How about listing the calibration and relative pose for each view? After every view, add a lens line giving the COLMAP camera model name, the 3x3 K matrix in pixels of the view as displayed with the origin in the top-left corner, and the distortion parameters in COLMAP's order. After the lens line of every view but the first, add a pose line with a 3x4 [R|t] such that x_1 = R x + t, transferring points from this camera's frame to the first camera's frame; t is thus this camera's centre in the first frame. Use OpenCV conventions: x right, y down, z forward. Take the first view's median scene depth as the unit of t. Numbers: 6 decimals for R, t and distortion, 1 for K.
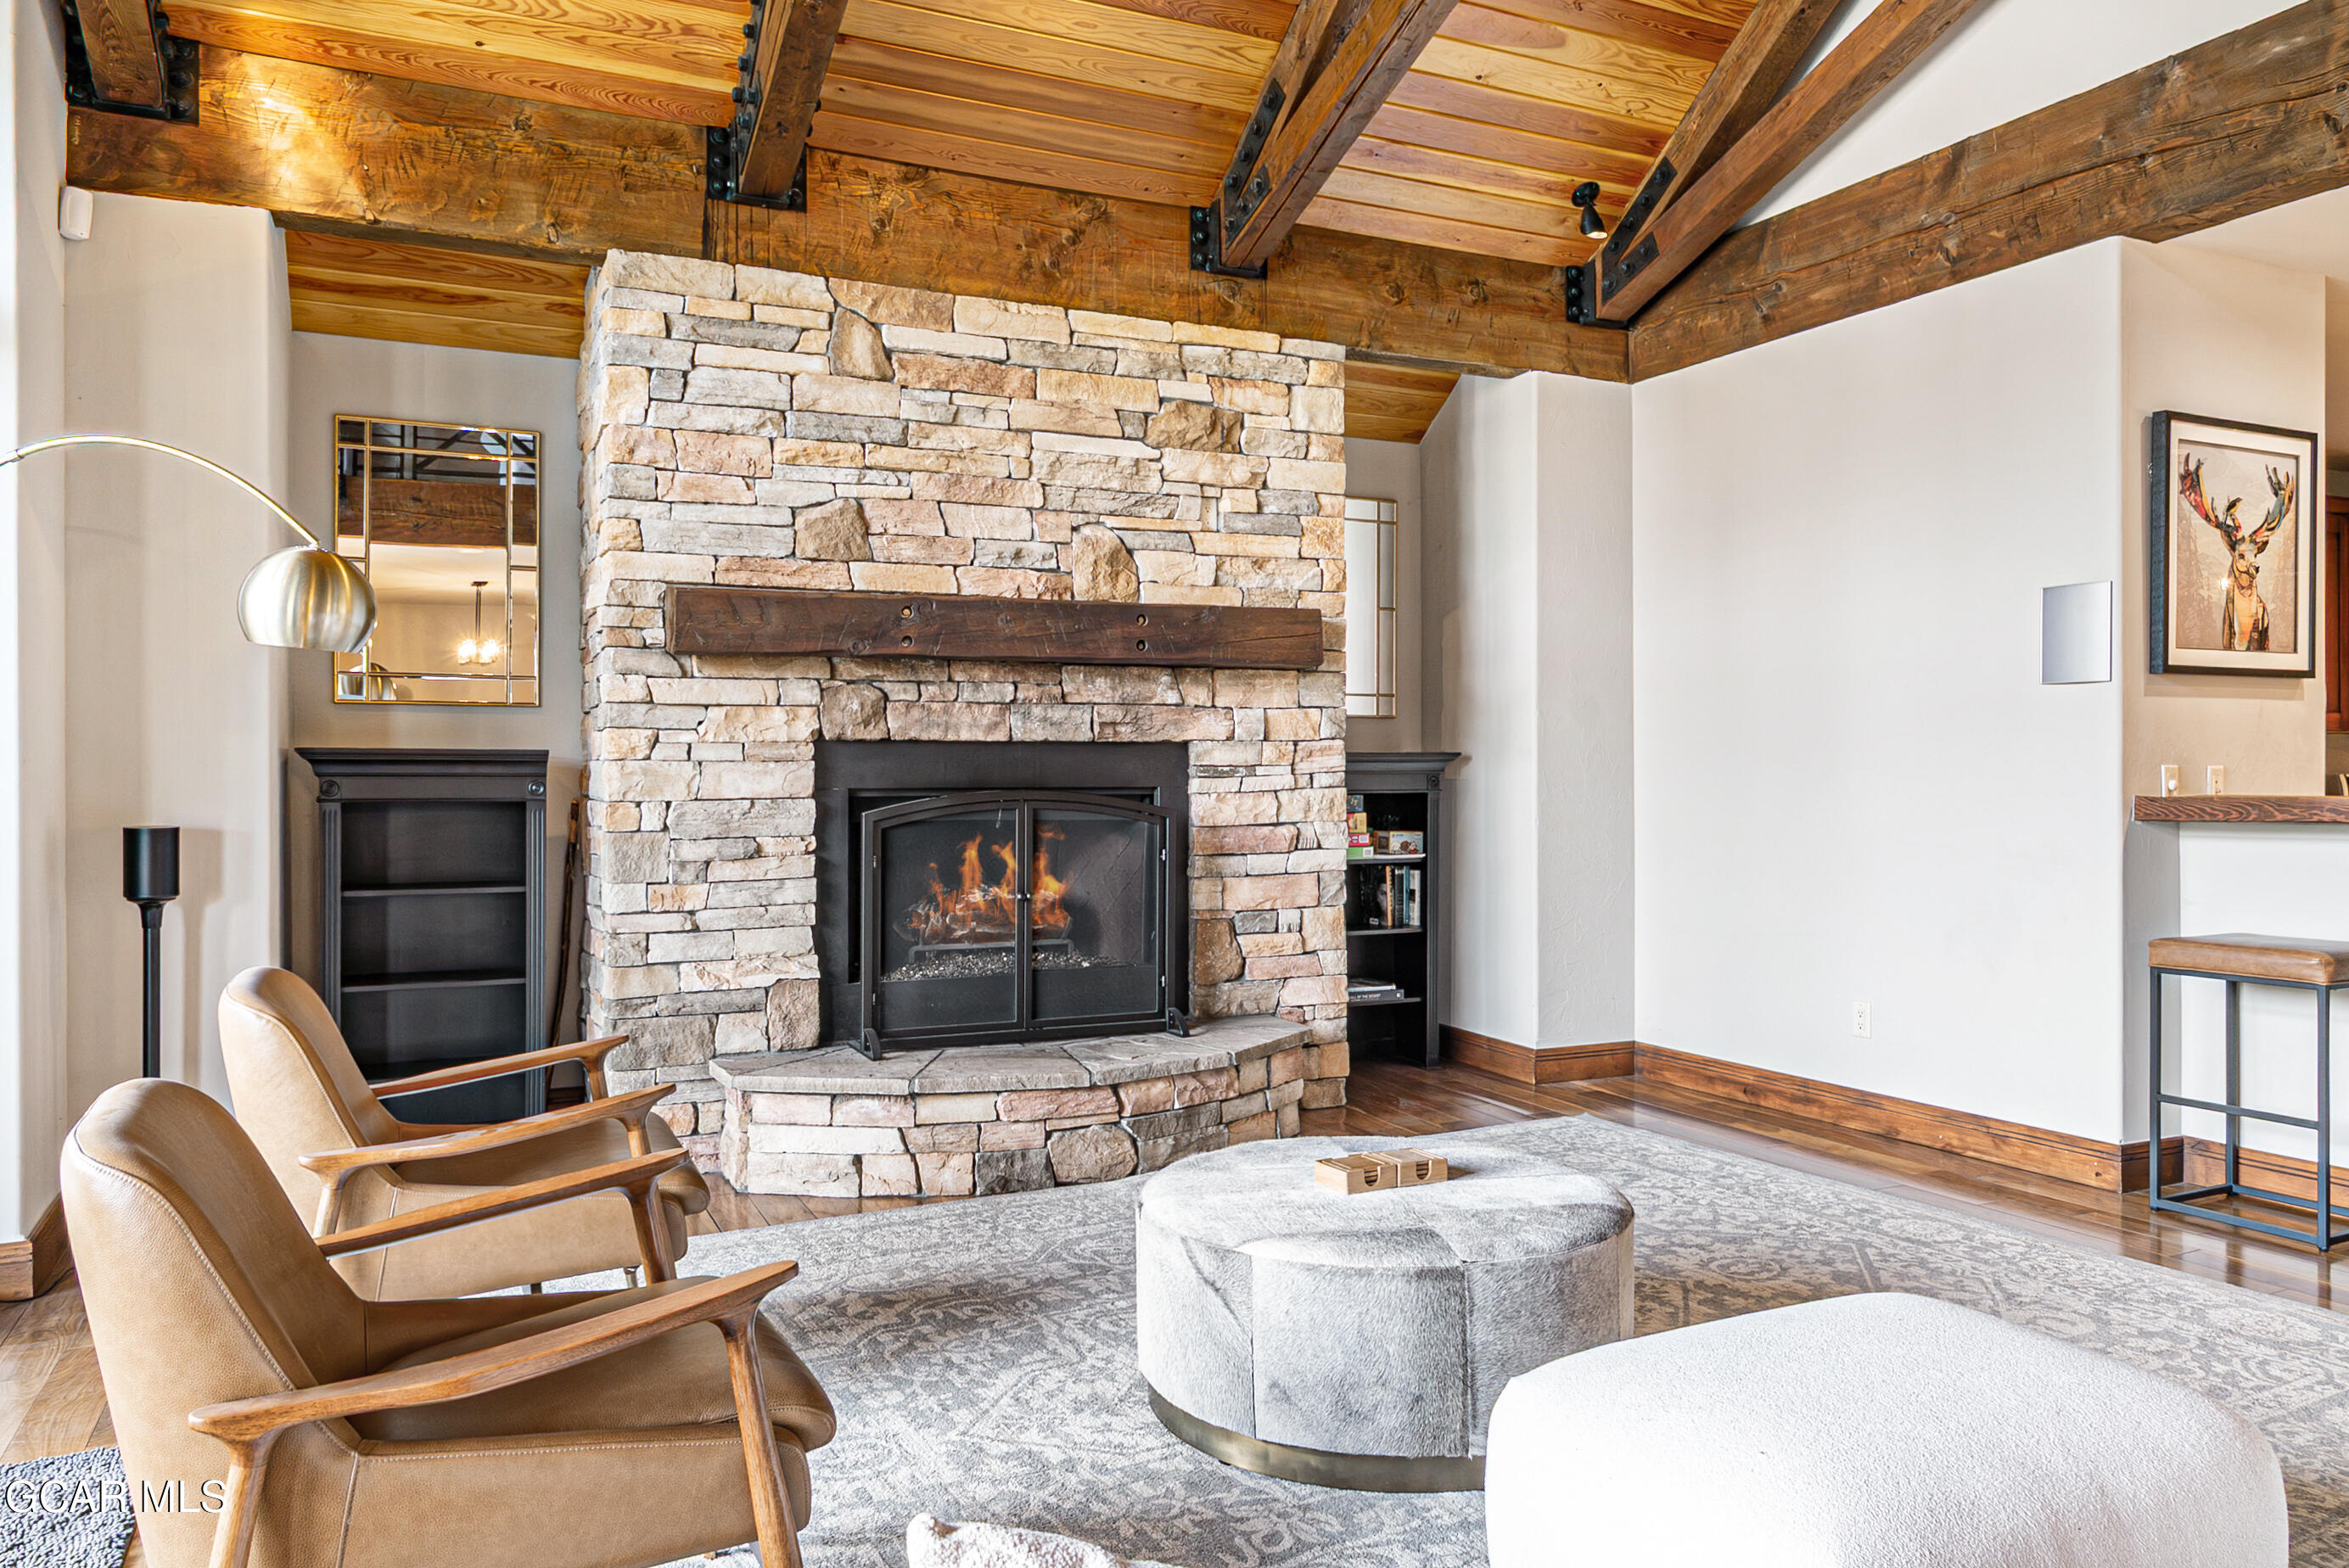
lens RADIAL K [[1674.3, 0, 1217.0], [0, 1674.3, 776.8], [0, 0, 1]] dist [-0.010876, 0.002066]
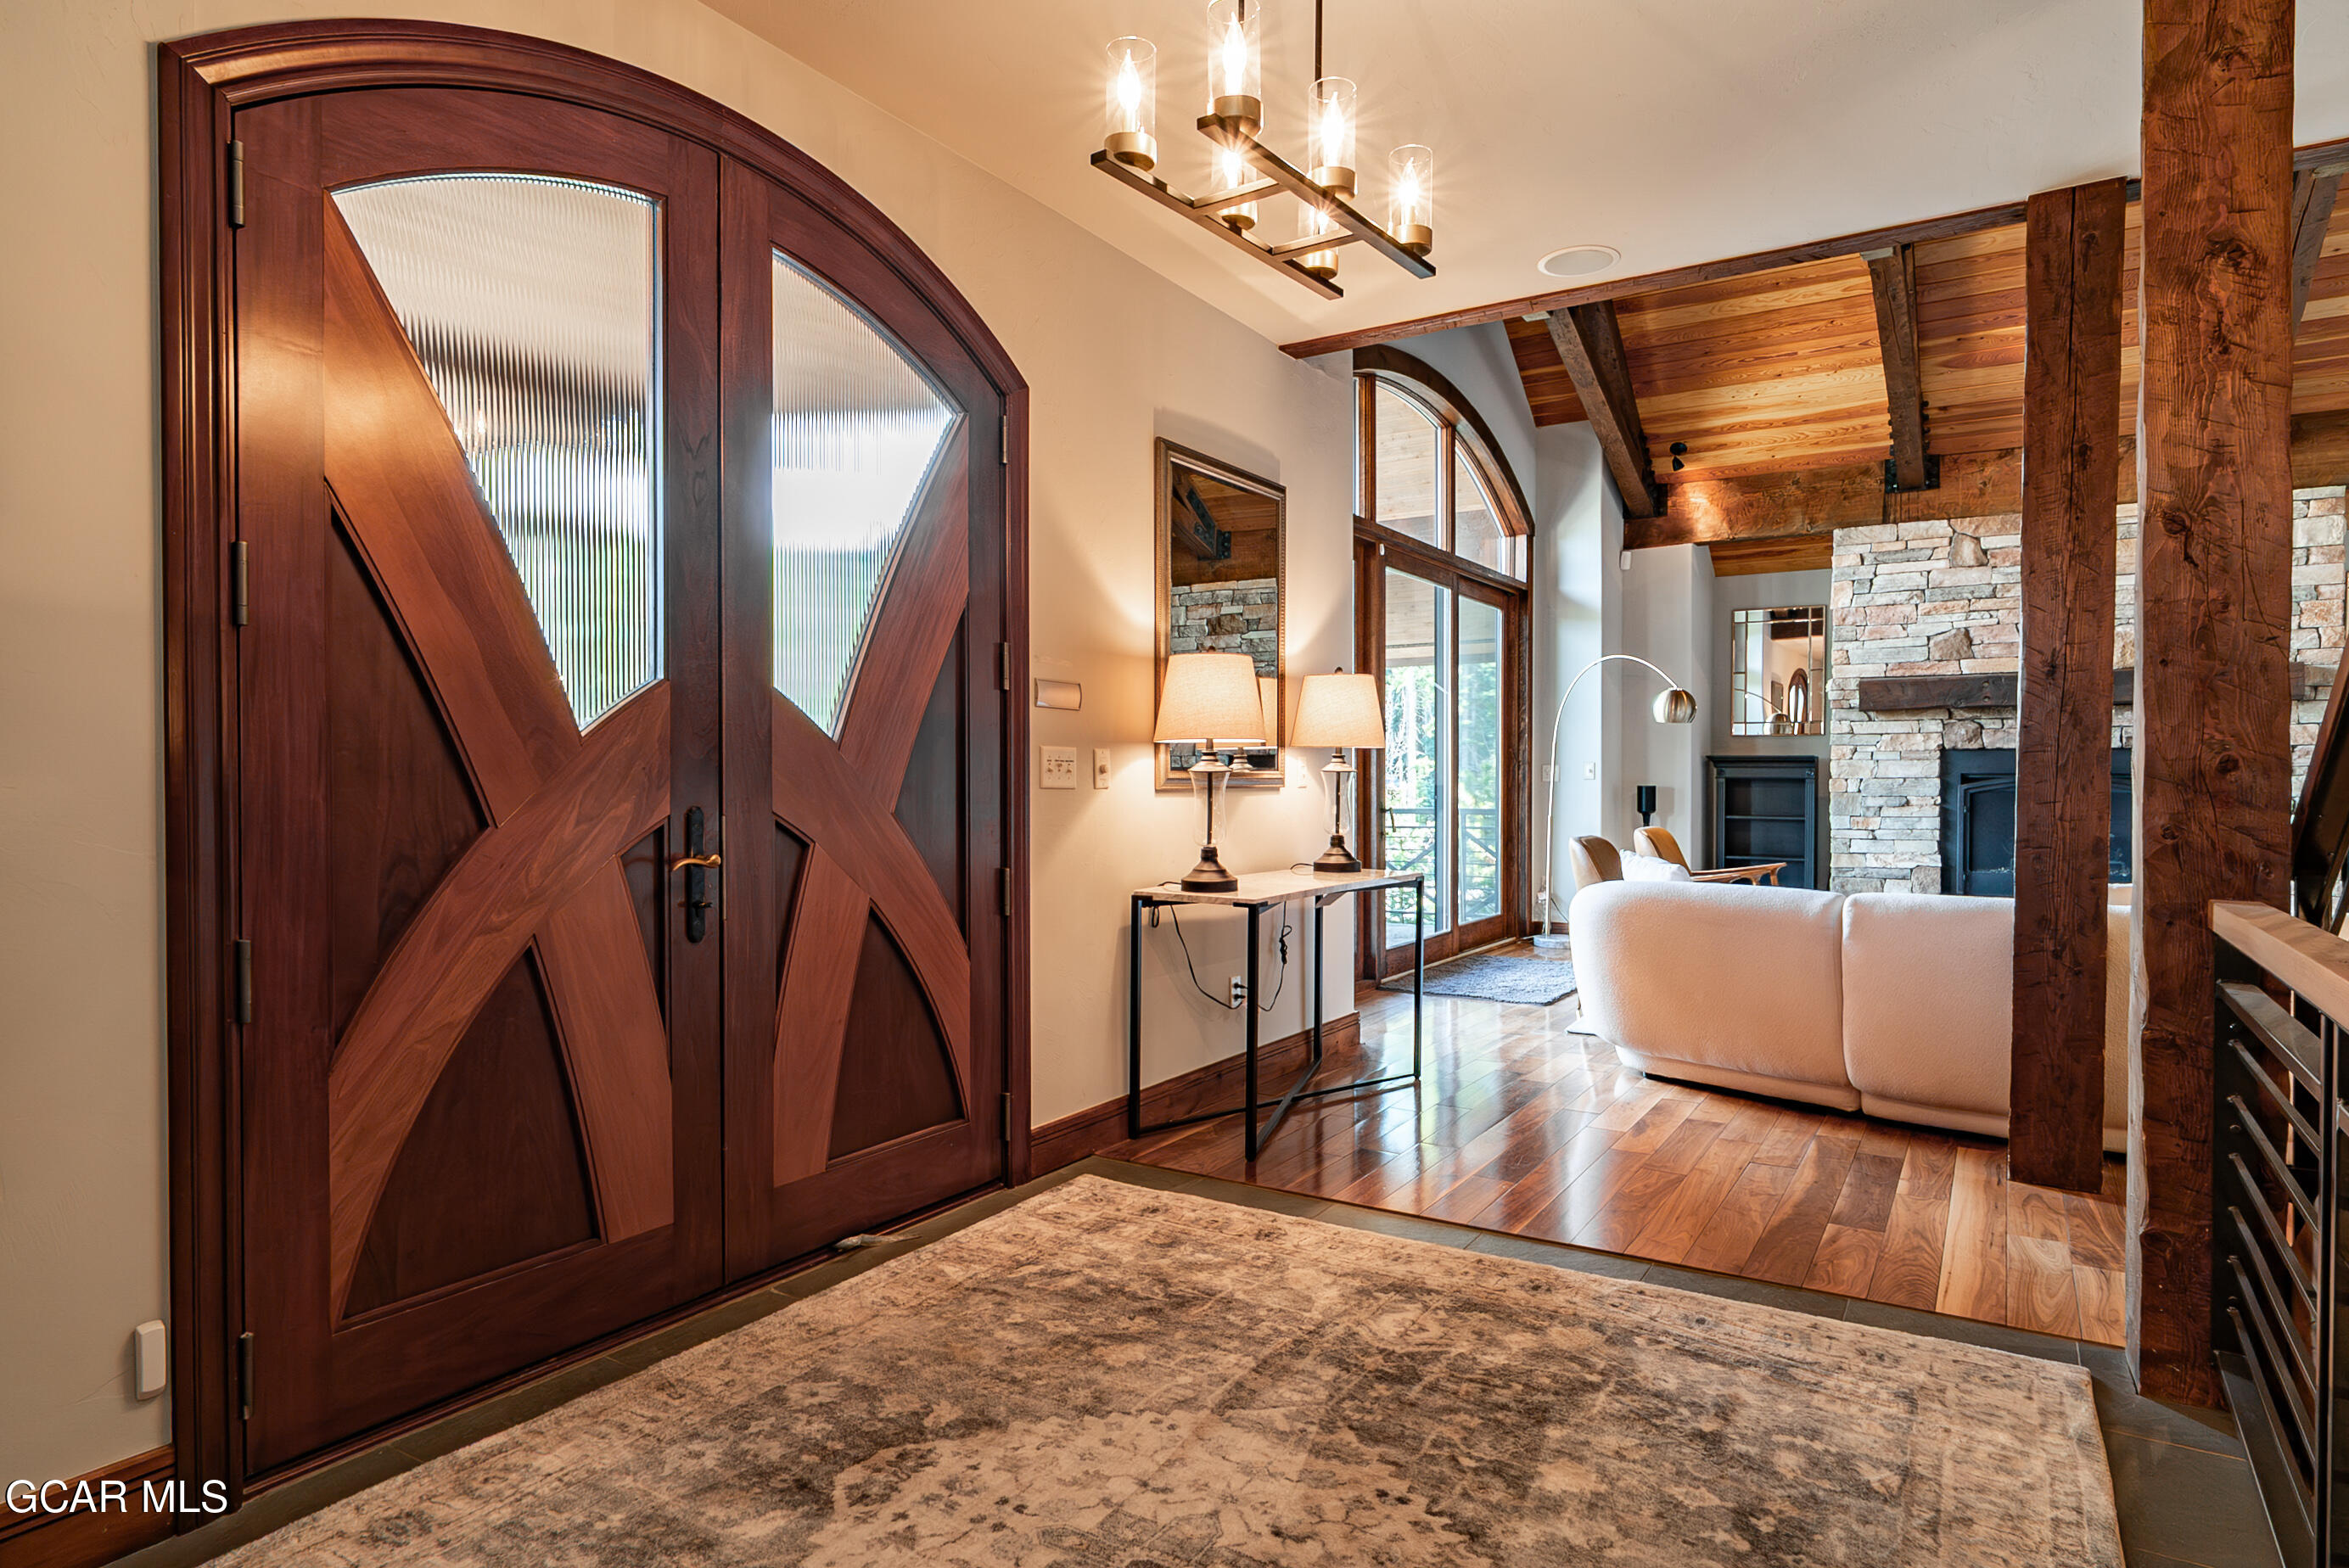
lens RADIAL K [[1374.6, 0, 1163.0], [0, 1374.6, 784.5], [0, 0, 1]] dist [0.004320, 0.000188]
pose [[0.537302, 0.007731, -0.843354, 0.674750], [-0.004525, 0.999970, 0.006284, 0.014821], [0.843378, 0.000440, 0.537321, -0.706427]]
